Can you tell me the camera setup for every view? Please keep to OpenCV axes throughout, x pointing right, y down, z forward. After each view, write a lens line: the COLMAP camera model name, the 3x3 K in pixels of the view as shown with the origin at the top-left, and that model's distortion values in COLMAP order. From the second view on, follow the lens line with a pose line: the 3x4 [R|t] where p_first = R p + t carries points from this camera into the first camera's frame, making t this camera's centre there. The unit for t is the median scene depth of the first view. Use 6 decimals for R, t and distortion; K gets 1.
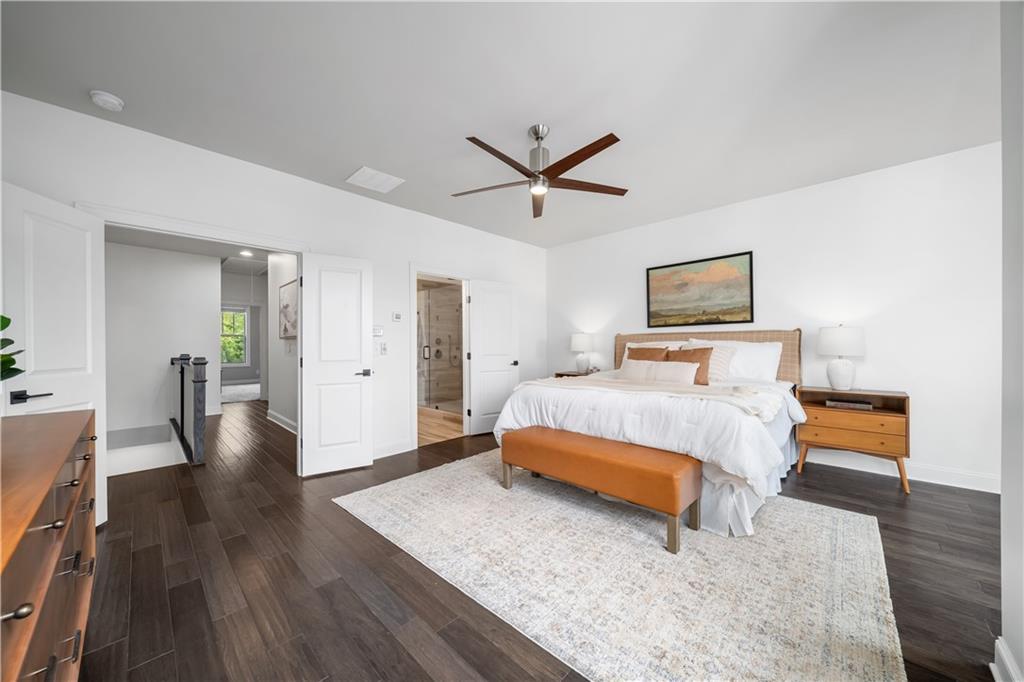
lens RADIAL K [[364.7, 0, 510.9], [0, 364.7, 342.2], [0, 0, 1]] dist [0.001530, 0.000105]
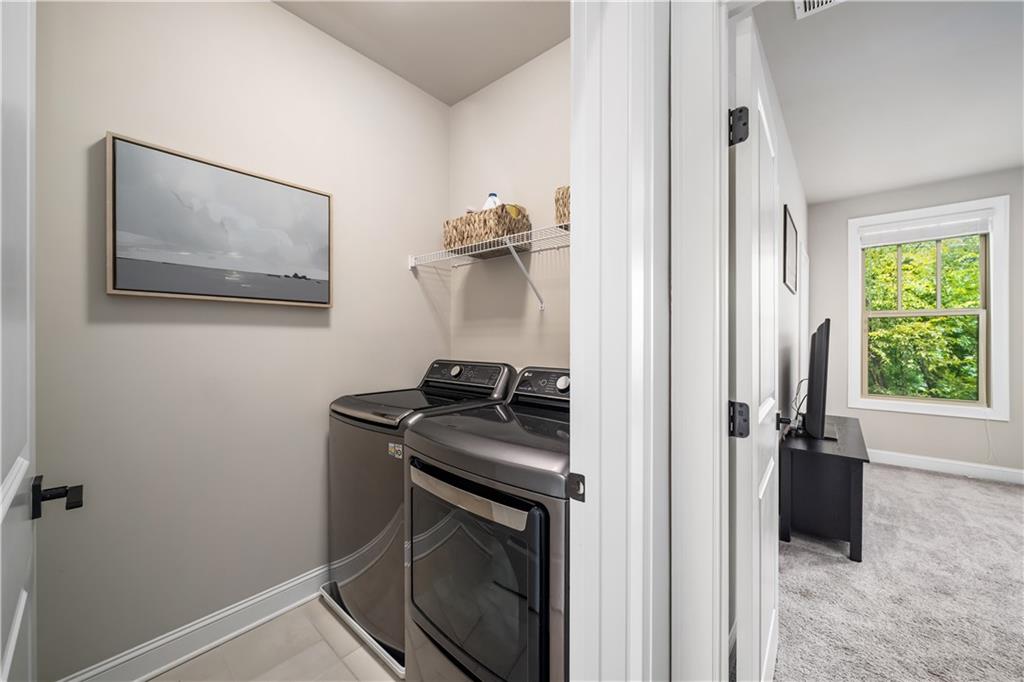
lens RADIAL K [[364.7, 0, 511.3], [0, 364.7, 341.7], [0, 0, 1]] dist [0.001530, 0.000105]
pose [[0.041036, 0.000994, -0.999157, -0.364260], [0.003205, 0.999994, 0.001126, 0.004072], [0.999153, -0.003248, 0.041033, 0.493829]]
